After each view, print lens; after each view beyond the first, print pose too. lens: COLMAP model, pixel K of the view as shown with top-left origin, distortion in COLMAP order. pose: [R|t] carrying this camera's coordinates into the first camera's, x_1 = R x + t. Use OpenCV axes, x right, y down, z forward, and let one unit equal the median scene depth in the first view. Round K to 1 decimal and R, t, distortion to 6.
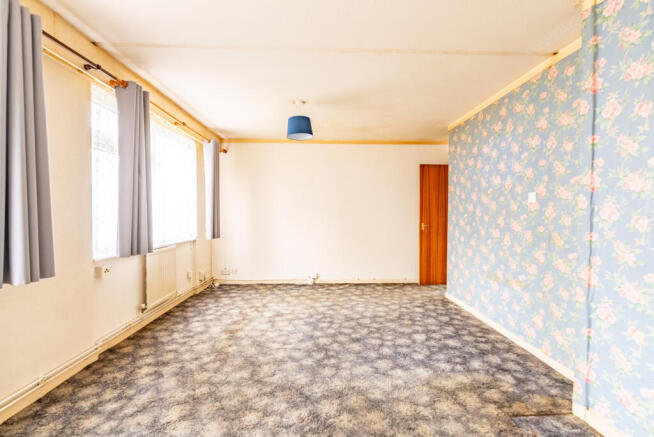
lens RADIAL K [[308.9, 0, 329.8], [0, 308.9, 219.5], [0, 0, 1]] dist [-0.059202, 0.023891]
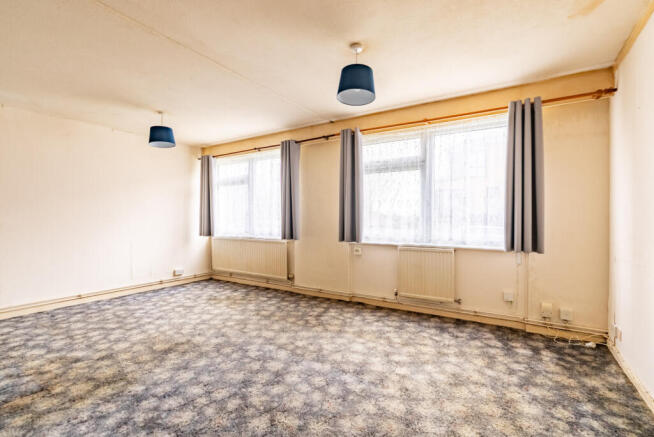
lens RADIAL K [[308.9, 0, 329.8], [0, 308.9, 219.5], [0, 0, 1]] dist [-0.059202, 0.023891]
pose [[-0.569523, 0.004288, -0.821965, 0.571433], [-0.025502, 0.999413, 0.022884, -0.015668], [0.821580, 0.033995, -0.569079, 1.585989]]
